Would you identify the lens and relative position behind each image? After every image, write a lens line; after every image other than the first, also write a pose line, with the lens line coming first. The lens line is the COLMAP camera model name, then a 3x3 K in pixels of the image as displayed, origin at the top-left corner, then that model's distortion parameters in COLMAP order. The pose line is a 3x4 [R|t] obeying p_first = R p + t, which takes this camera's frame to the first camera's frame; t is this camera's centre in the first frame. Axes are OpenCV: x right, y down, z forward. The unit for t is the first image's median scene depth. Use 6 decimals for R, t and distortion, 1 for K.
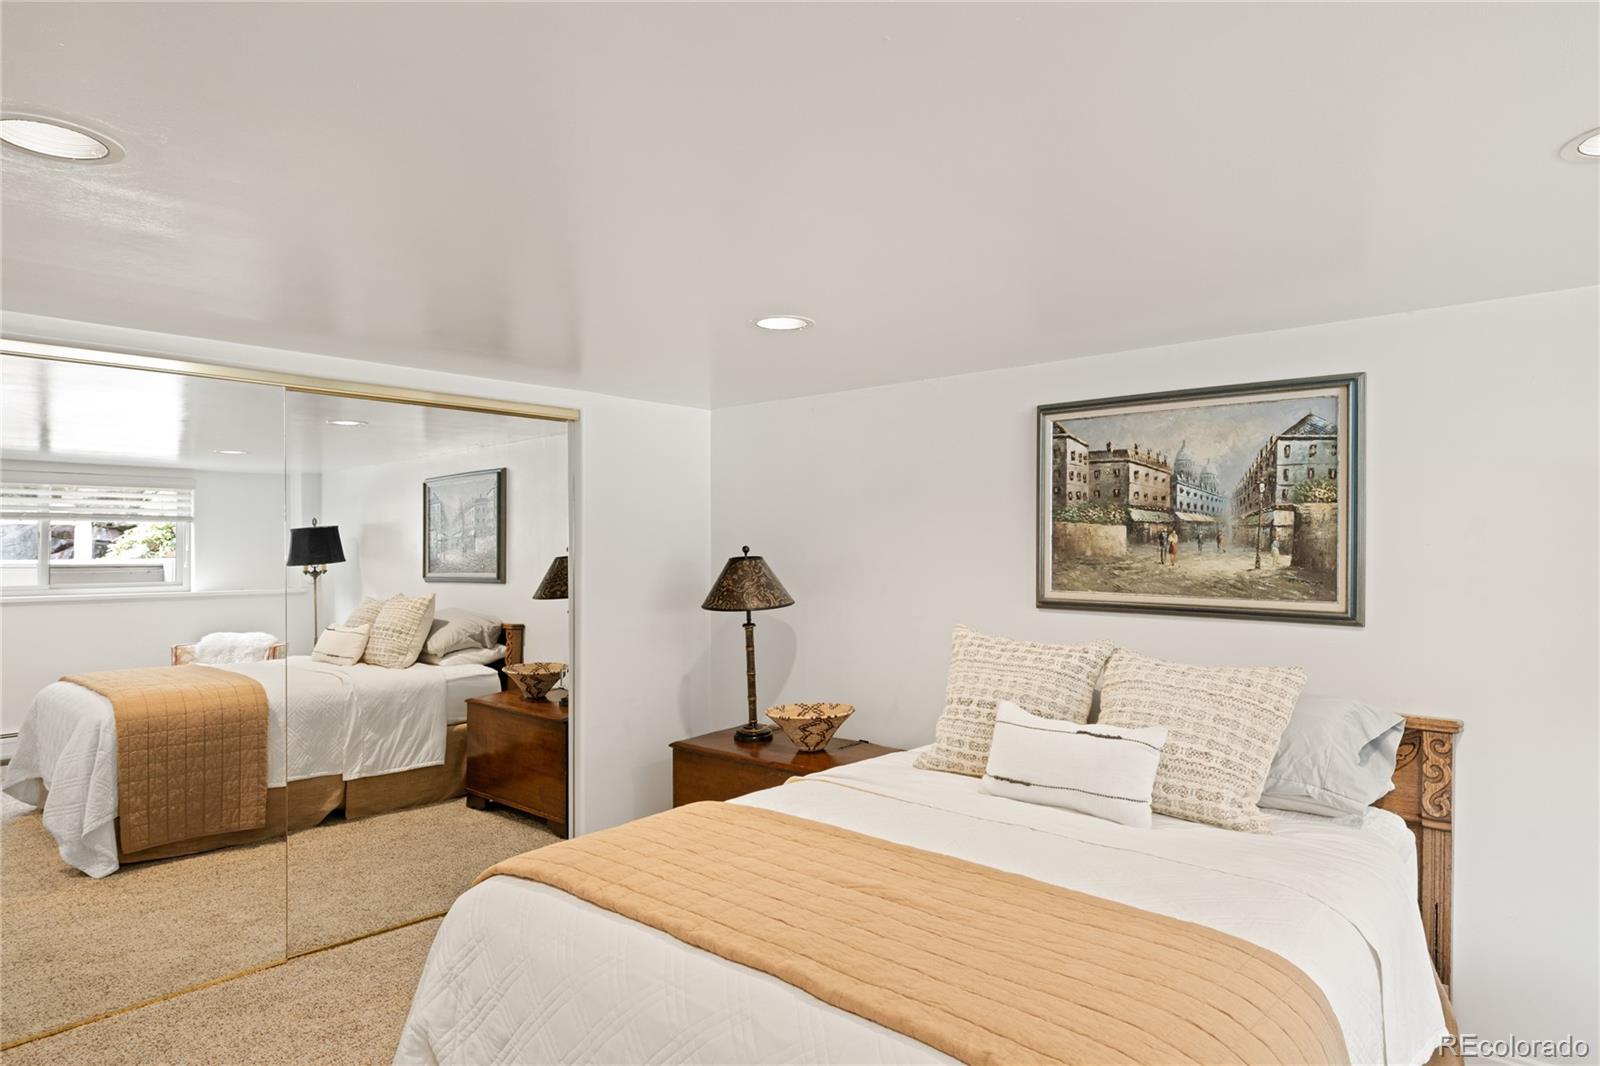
lens RADIAL K [[953.8, 0, 795.5], [0, 953.8, 544.4], [0, 0, 1]] dist [-0.002090, -0.002238]
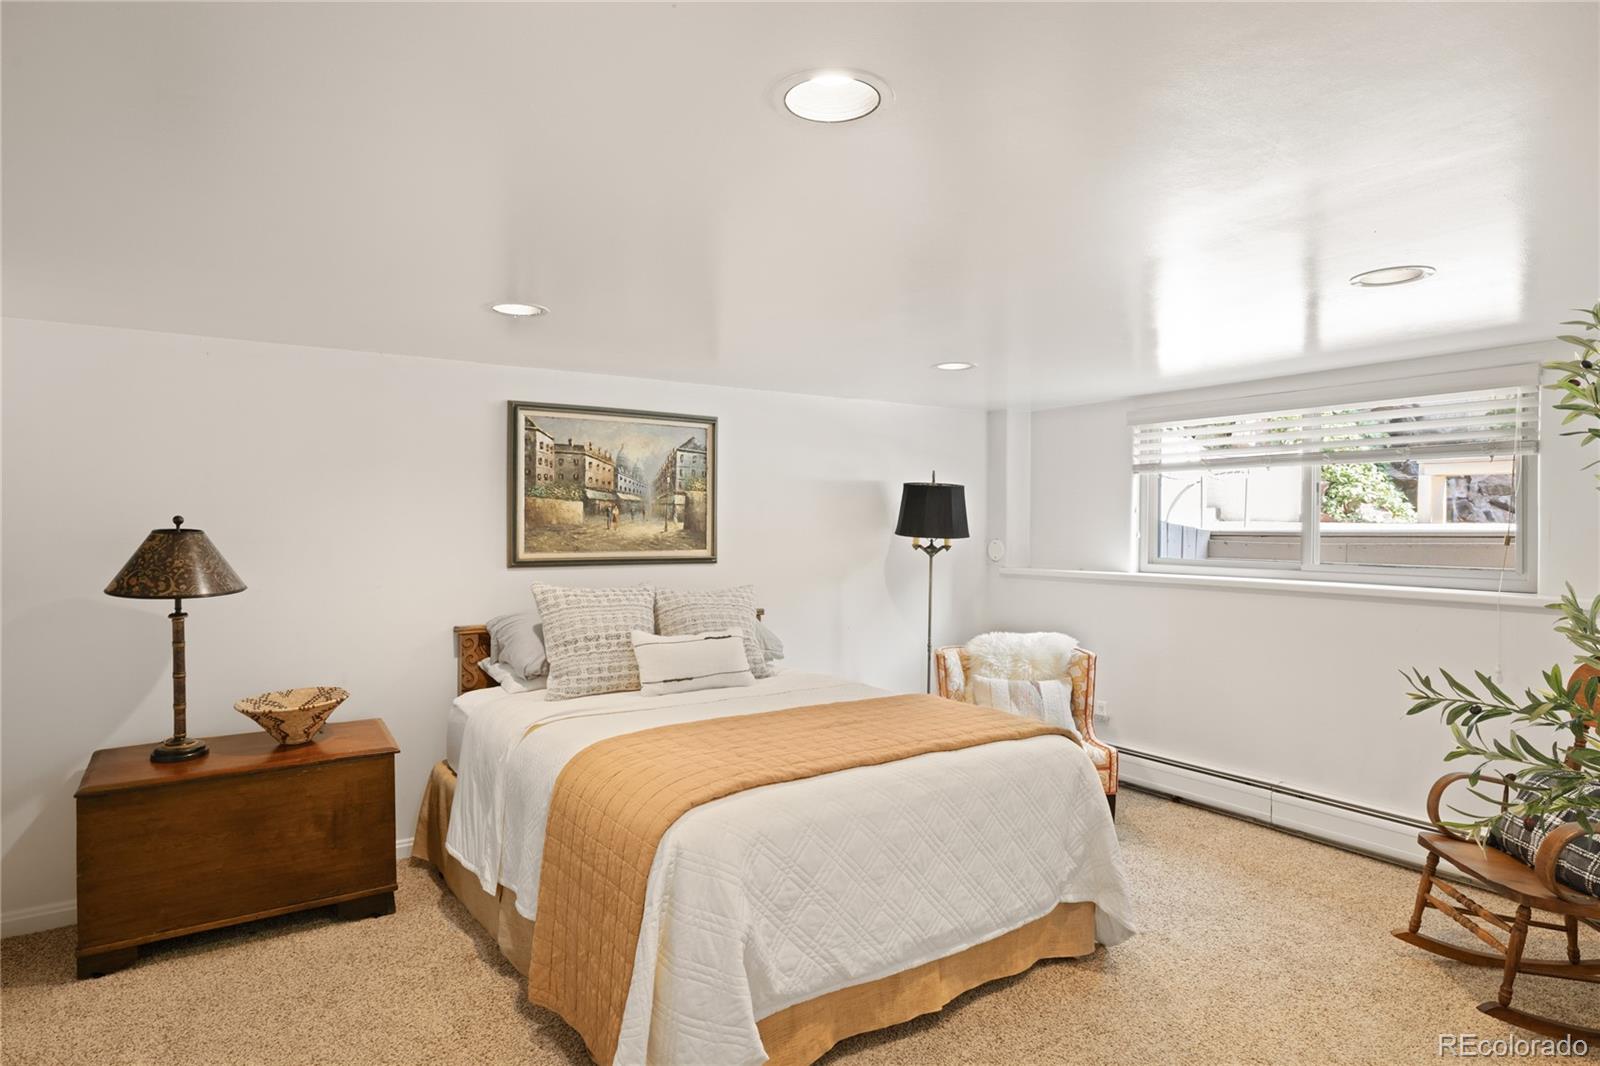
lens RADIAL K [[953.8, 0, 797.9], [0, 953.8, 526.0], [0, 0, 1]] dist [-0.002090, -0.002238]
pose [[0.207297, -0.009695, 0.978230, -0.927741], [-0.003698, 0.999936, 0.010693, -0.000695], [-0.978271, -0.005834, 0.207248, 0.425294]]
